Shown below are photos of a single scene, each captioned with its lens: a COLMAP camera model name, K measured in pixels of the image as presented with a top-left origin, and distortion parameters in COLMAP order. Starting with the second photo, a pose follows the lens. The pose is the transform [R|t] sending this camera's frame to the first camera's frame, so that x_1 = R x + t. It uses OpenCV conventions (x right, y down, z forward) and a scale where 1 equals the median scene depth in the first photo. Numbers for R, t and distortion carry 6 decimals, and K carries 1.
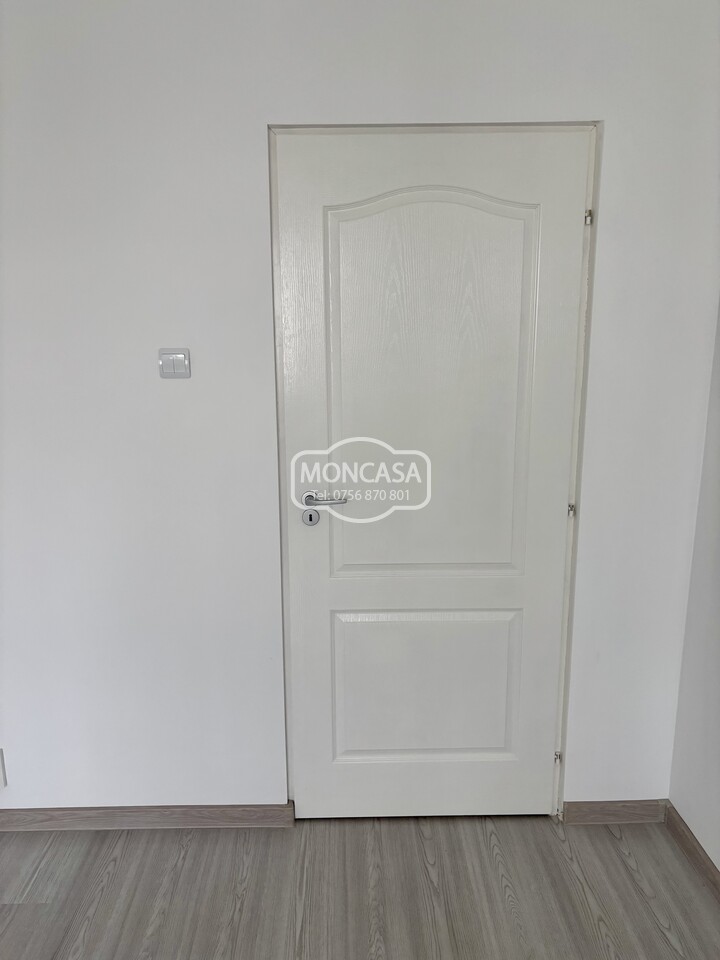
lens RADIAL K [[804.9, 0, 360.0], [0, 804.9, 480.0], [0, 0, 1]] dist [0.073874, 0.000030]
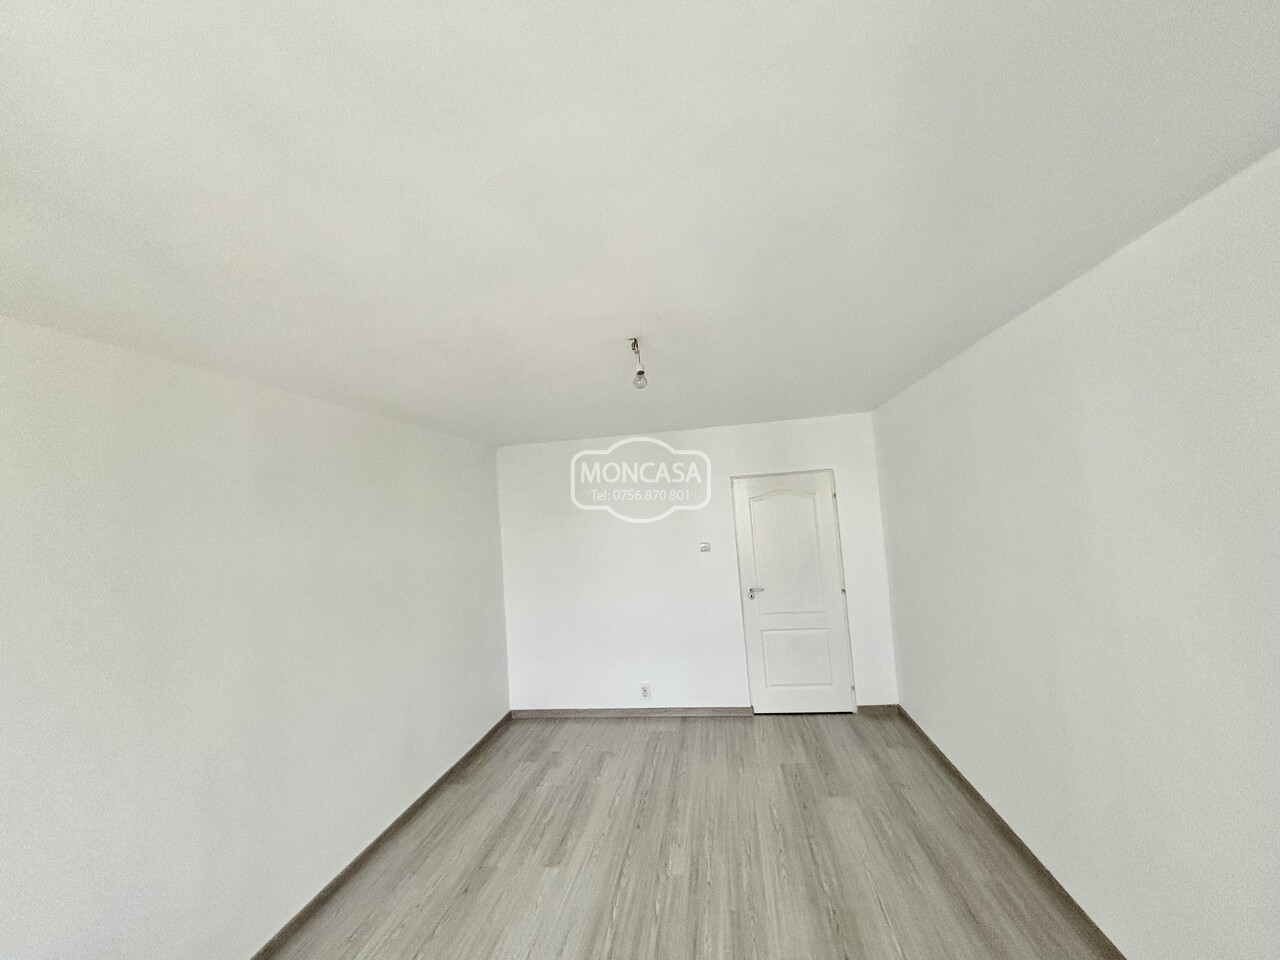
lens RADIAL K [[517.2, 0, 640.0], [0, 517.2, 480.0], [0, 0, 1]] dist [-0.000453, -0.000651]
pose [[0.980483, -0.077199, -0.180811, -0.081790], [0.013808, 0.944450, -0.328366, 0.244091], [0.196117, 0.319461, 0.927083, -0.926983]]
